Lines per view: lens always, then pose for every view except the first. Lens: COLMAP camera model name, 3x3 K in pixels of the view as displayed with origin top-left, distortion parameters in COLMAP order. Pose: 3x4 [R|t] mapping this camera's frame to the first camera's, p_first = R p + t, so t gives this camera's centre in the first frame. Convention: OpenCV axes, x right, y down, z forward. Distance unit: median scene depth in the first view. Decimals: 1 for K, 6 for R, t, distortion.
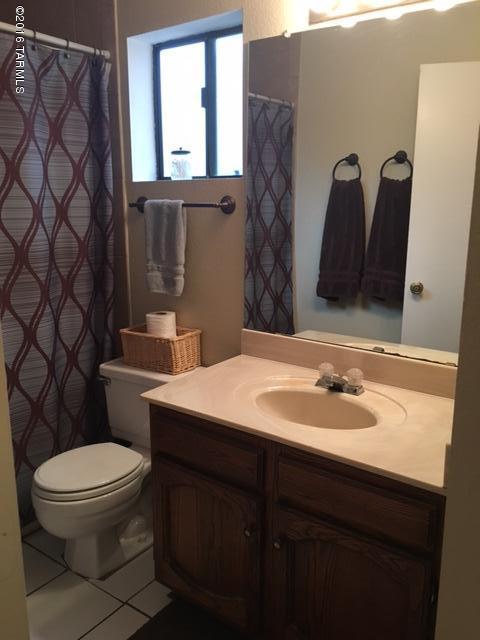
lens RADIAL K [[543.3, 0, 243.8], [0, 543.3, 322.0], [0, 0, 1]] dist [0.054343, -0.079473]
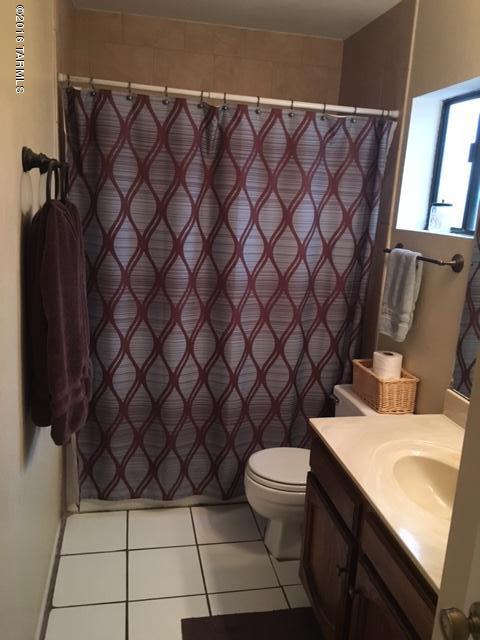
lens RADIAL K [[543.3, 0, 243.0], [0, 543.3, 321.3], [0, 0, 1]] dist [0.054343, -0.079473]
pose [[0.731840, 0.192561, -0.653705, 0.338686], [-0.201444, 0.977509, 0.062422, -0.090929], [0.651023, 0.086002, 0.754170, 0.006156]]
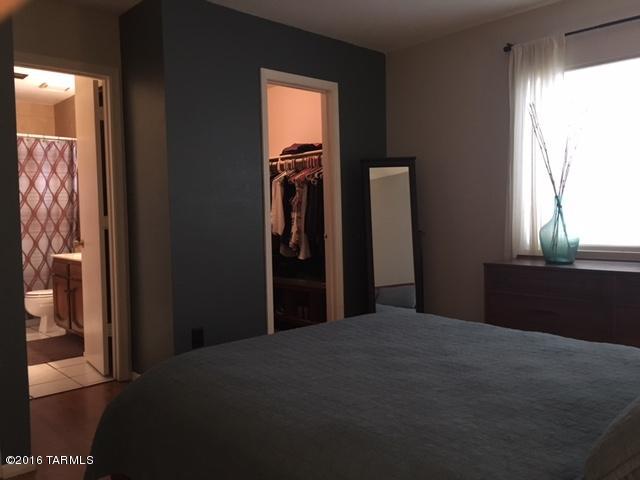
lens RADIAL K [[543.3, 0, 321.6], [0, 543.3, 241.1], [0, 0, 1]] dist [0.054343, -0.079473]
pose [[0.977308, -0.014178, -0.211347, 1.474600], [-0.021924, 0.985628, -0.167501, 0.412696], [0.210684, 0.168334, 0.962952, -1.223817]]
